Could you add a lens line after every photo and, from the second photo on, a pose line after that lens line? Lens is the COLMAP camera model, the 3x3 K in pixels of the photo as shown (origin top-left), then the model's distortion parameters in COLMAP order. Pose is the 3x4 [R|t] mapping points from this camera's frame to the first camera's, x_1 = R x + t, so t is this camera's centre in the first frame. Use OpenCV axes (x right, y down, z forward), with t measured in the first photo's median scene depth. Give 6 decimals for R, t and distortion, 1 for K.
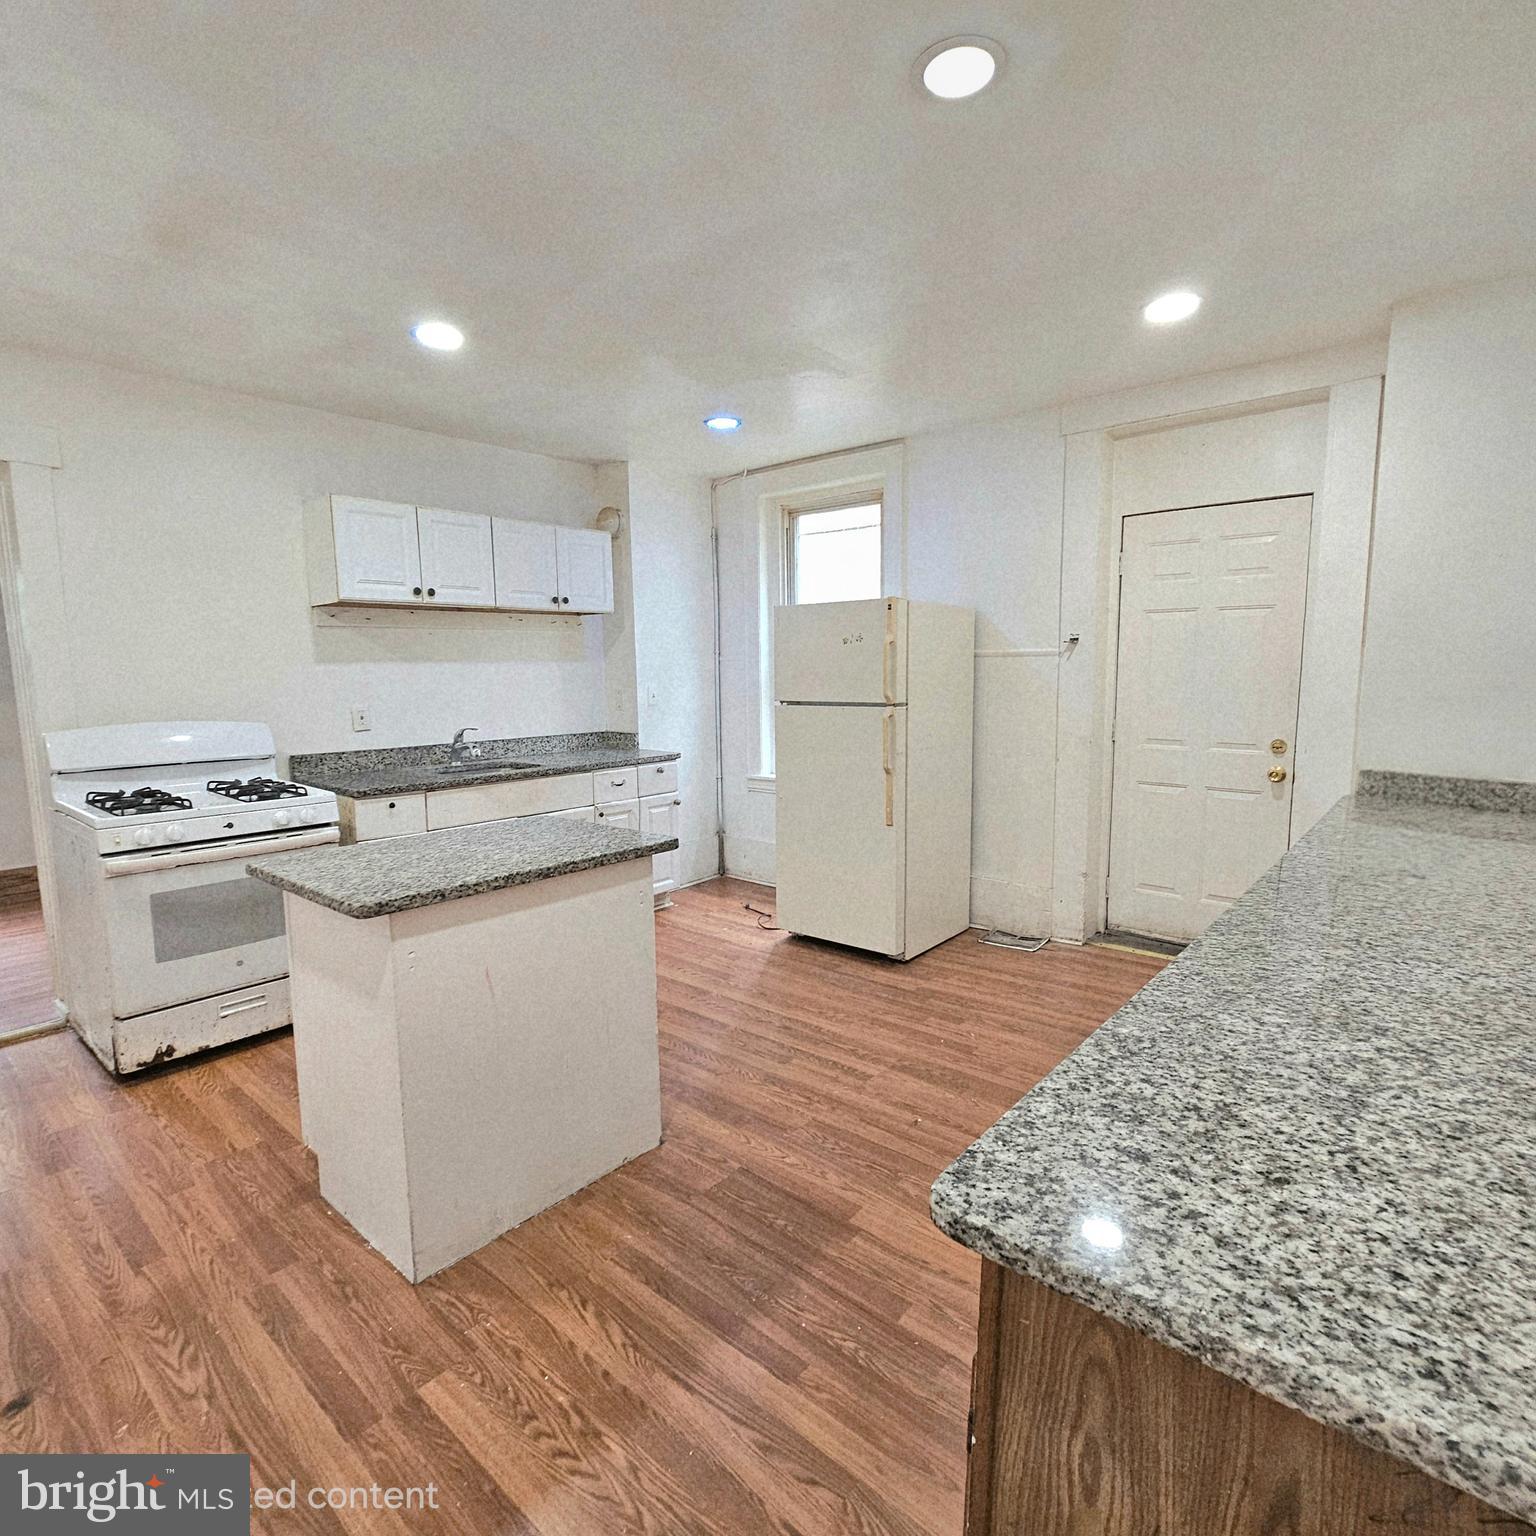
lens RADIAL K [[841.0, 0, 770.9], [0, 841.0, 766.2], [0, 0, 1]] dist [-0.002346, -0.000698]
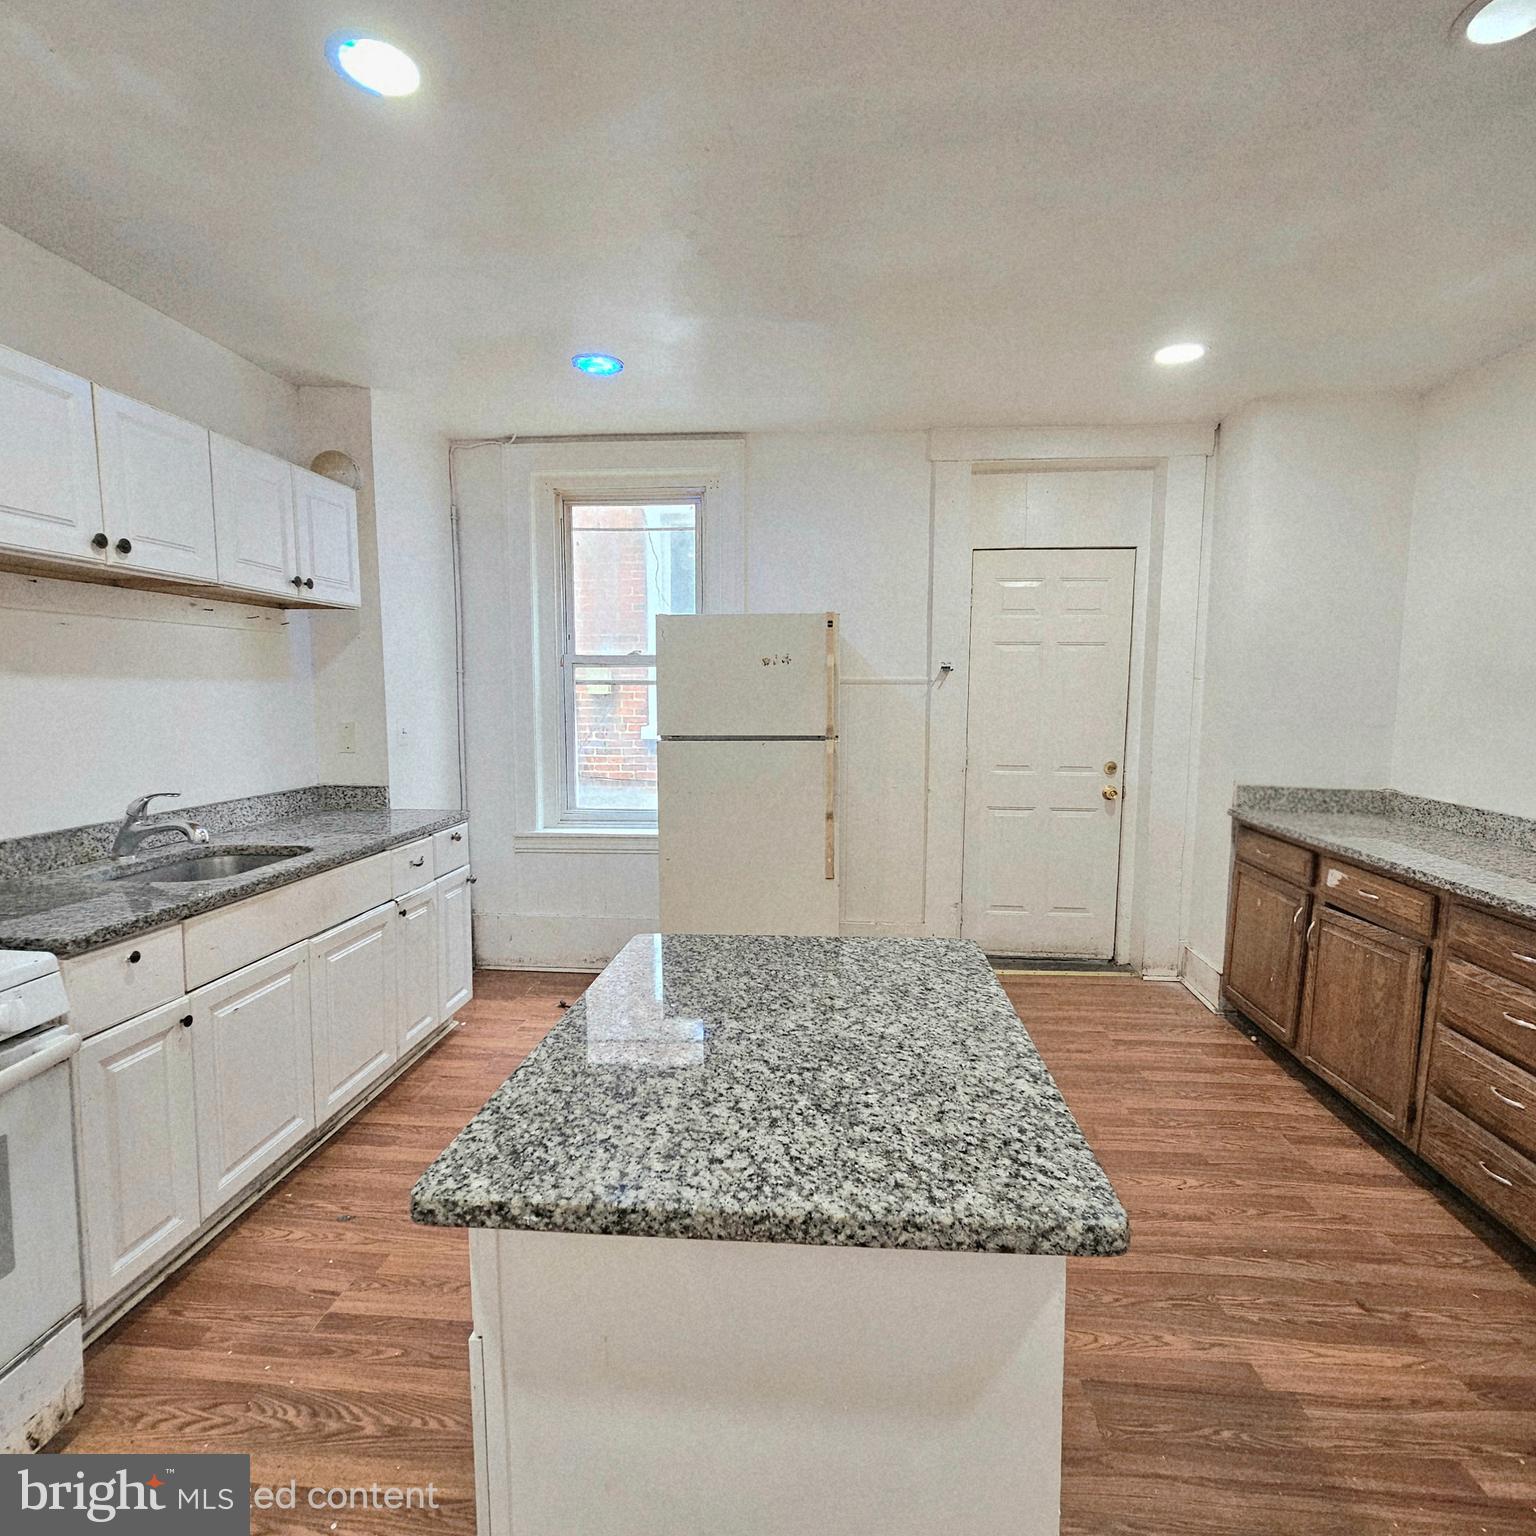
lens RADIAL K [[841.0, 0, 768.2], [0, 841.0, 770.1], [0, 0, 1]] dist [-0.002346, -0.000698]
pose [[0.806964, -0.042845, 0.589045, -0.393884], [0.059023, 0.998223, -0.008252, -0.035094], [-0.587644, 0.041426, 0.808058, 0.328890]]
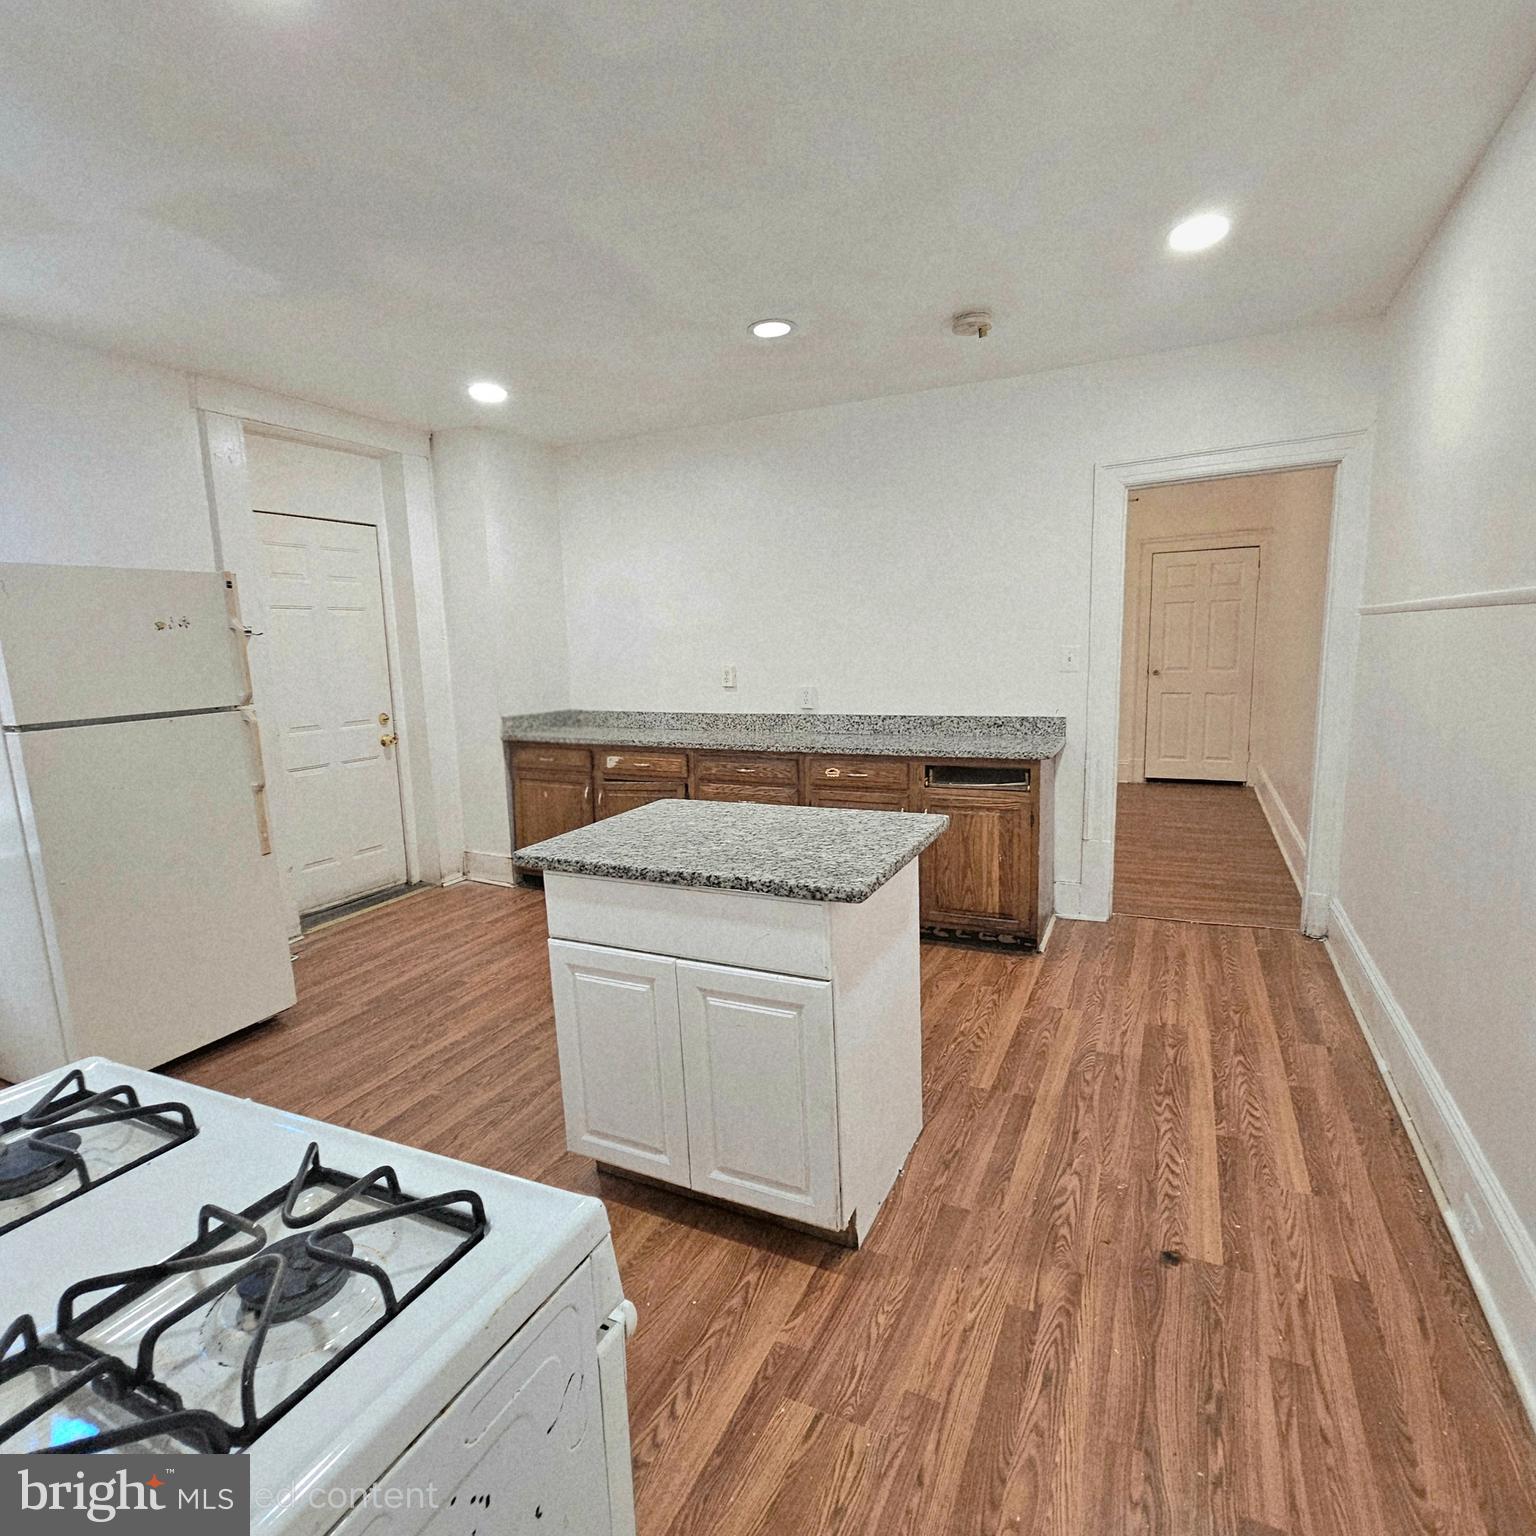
lens RADIAL K [[841.0, 0, 771.5], [0, 841.0, 762.2], [0, 0, 1]] dist [-0.002346, -0.000698]
pose [[-0.254544, -0.122576, 0.959261, -0.725998], [0.151099, 0.974711, 0.164645, -0.073663], [-0.955184, 0.186853, -0.229586, 0.677127]]
